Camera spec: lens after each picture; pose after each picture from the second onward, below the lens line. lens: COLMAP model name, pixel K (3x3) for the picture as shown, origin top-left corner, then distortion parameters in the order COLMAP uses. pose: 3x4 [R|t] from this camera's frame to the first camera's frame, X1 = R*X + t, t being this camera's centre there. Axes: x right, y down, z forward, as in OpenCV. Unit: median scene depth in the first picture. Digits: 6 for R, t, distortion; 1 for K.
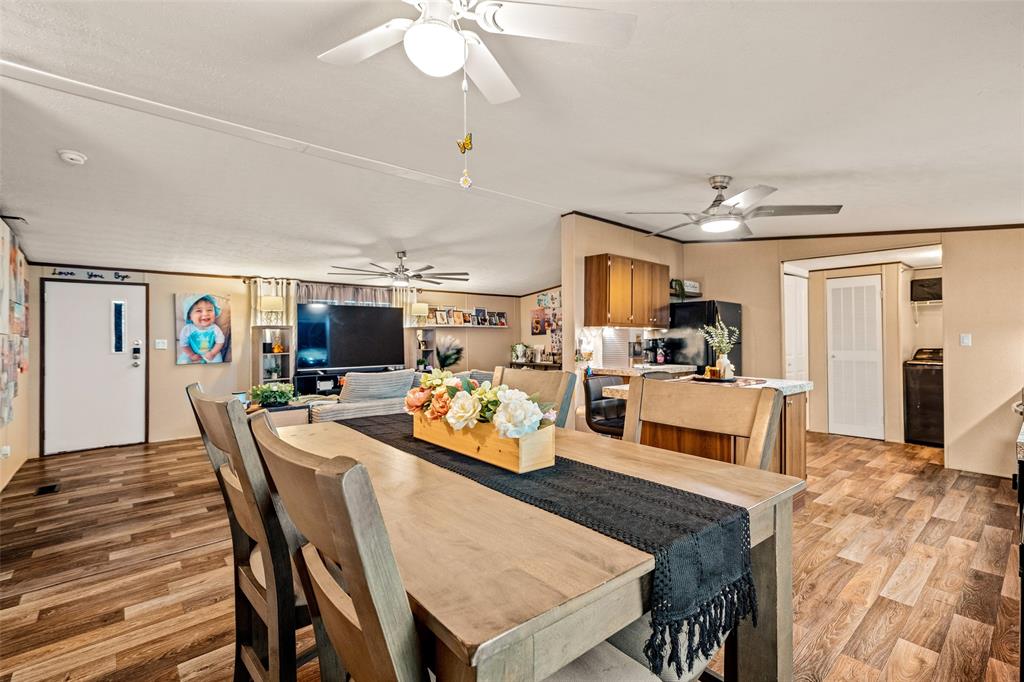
lens RADIAL K [[463.6, 0, 502.1], [0, 463.6, 336.5], [0, 0, 1]] dist [-0.002331, 0.000478]
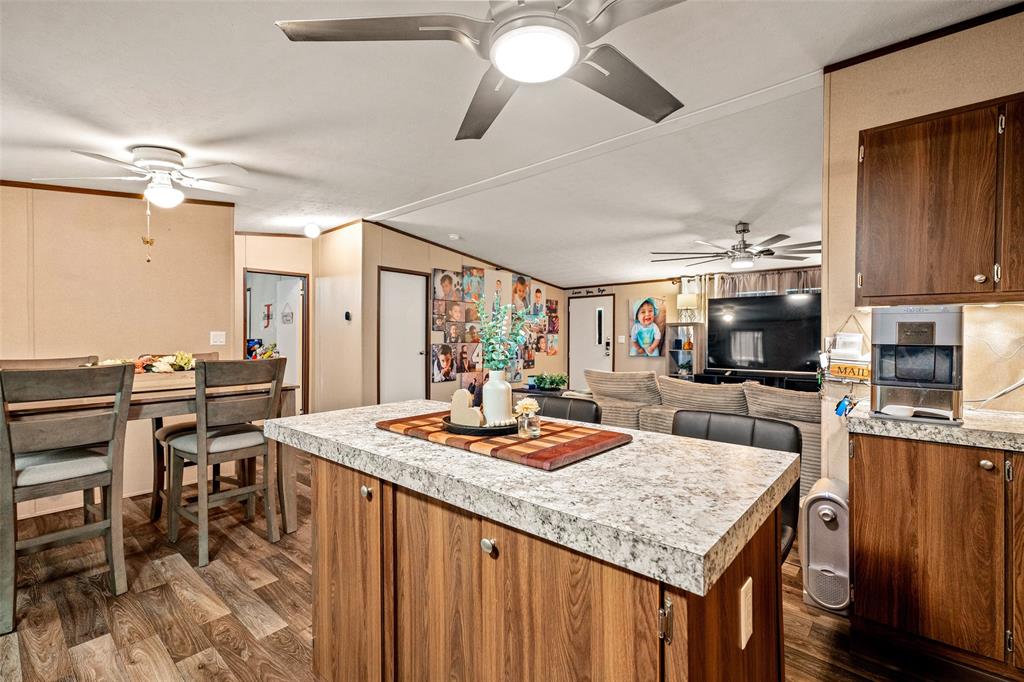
lens RADIAL K [[463.6, 0, 509.3], [0, 463.6, 339.7], [0, 0, 1]] dist [-0.002331, 0.000478]
pose [[0.145840, 0.010322, -0.989254, 0.538312], [-0.000621, 0.999946, 0.010342, 0.004617], [0.989308, -0.000894, 0.145838, 0.535446]]
